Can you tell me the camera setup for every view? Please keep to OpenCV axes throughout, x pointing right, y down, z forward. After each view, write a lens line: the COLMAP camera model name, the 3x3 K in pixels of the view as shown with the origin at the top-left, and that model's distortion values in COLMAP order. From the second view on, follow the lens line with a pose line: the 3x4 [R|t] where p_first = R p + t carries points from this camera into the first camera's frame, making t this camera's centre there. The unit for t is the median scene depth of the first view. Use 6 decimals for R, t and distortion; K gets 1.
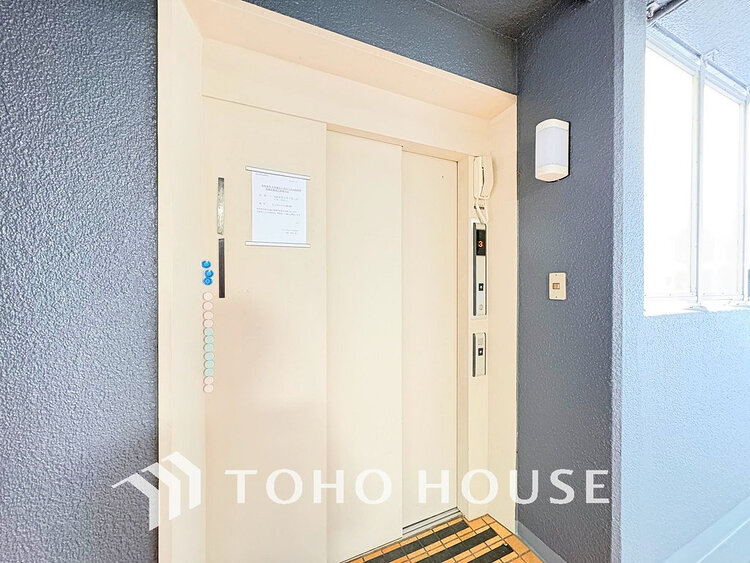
lens RADIAL K [[299.0, 0, 371.6], [0, 299.0, 281.1], [0, 0, 1]] dist [0.001174, 0.000240]
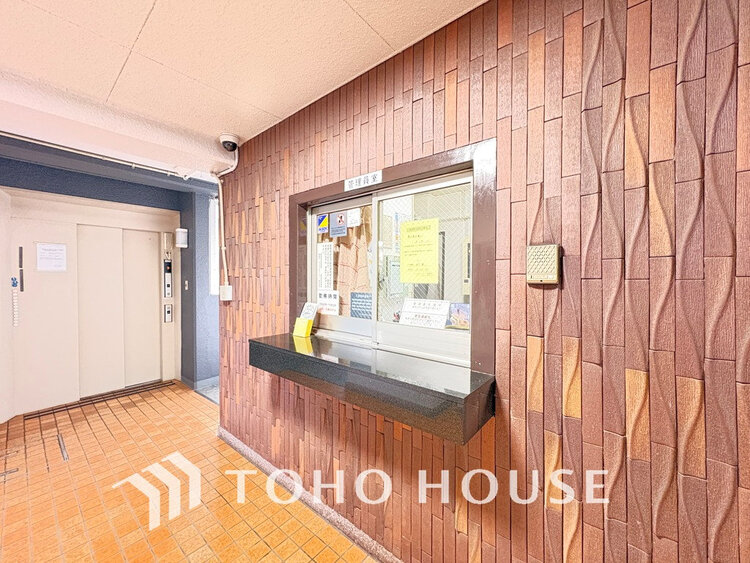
lens RADIAL K [[299.0, 0, 375.9], [0, 299.0, 280.8], [0, 0, 1]] dist [0.001174, 0.000240]
pose [[0.904061, -0.007012, 0.427345, 1.065142], [0.003572, 0.999954, 0.008852, -0.046004], [-0.427388, -0.006476, 0.904045, -2.426667]]
